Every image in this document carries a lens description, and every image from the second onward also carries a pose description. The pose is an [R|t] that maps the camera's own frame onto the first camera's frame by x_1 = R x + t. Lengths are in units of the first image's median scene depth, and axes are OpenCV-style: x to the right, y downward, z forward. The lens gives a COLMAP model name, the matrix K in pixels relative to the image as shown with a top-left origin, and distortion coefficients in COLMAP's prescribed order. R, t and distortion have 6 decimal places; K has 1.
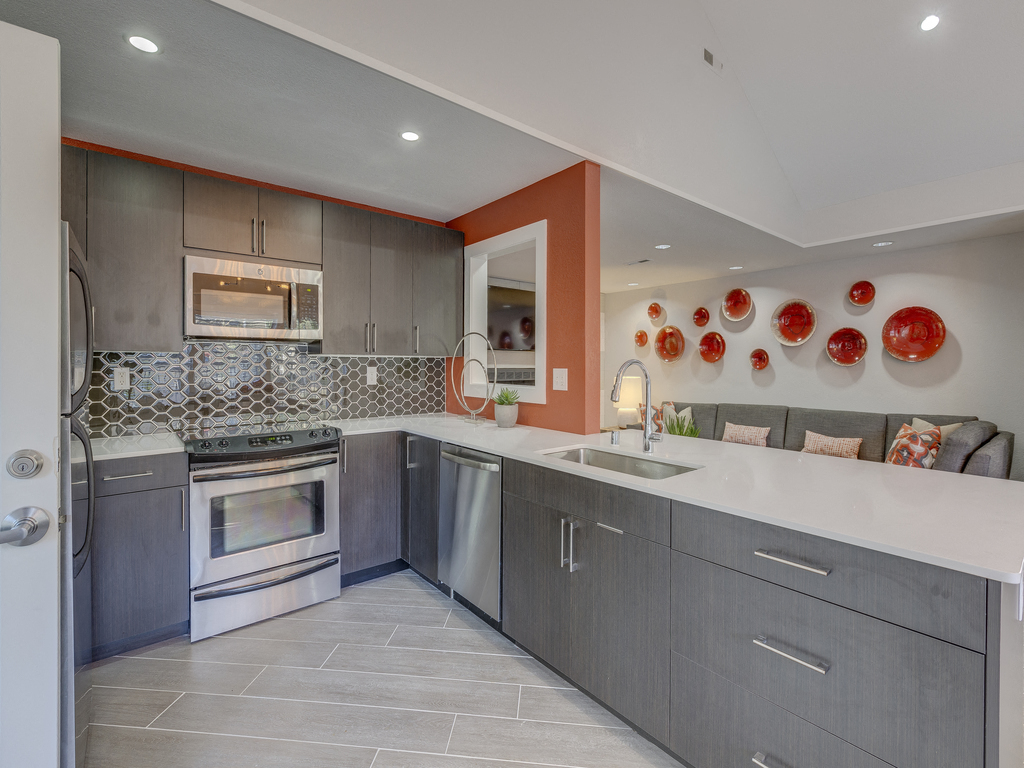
lens RADIAL K [[464.6, 0, 505.3], [0, 464.6, 374.6], [0, 0, 1]] dist [0.001177, 0.001201]
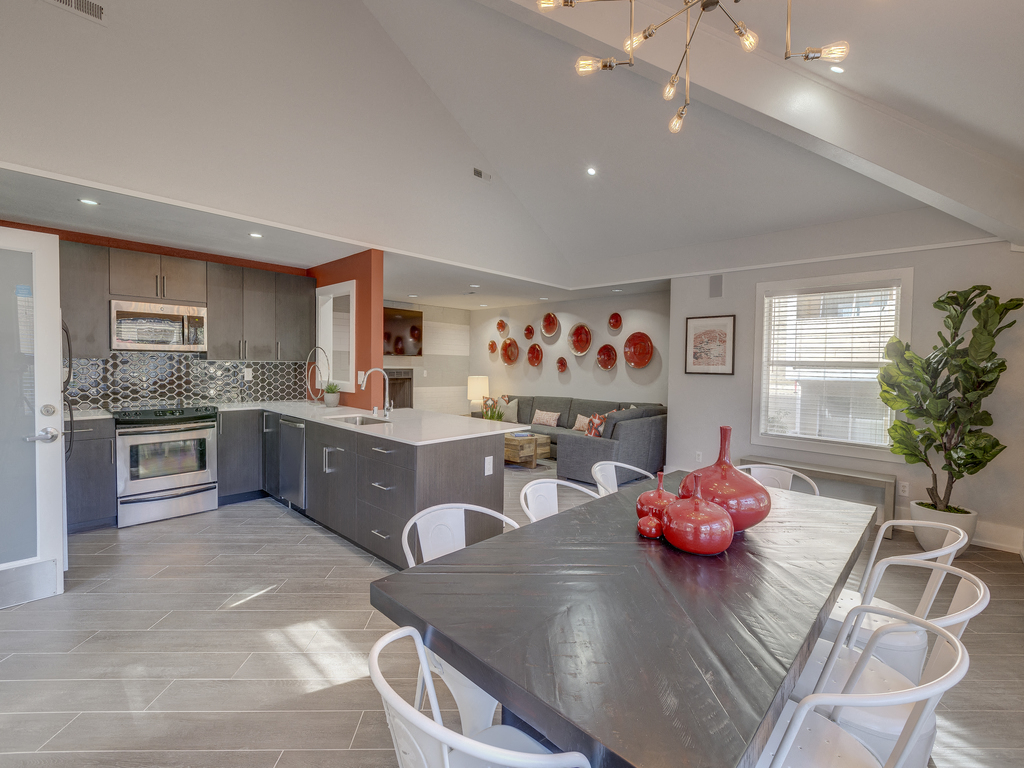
lens RADIAL K [[464.6, 0, 519.1], [0, 464.6, 385.3], [0, 0, 1]] dist [0.001177, 0.001201]
pose [[0.990661, 0.007303, 0.136151, 0.425035], [-0.011083, 0.999573, 0.027028, -0.013641], [-0.135896, -0.028284, 0.990319, -0.681955]]
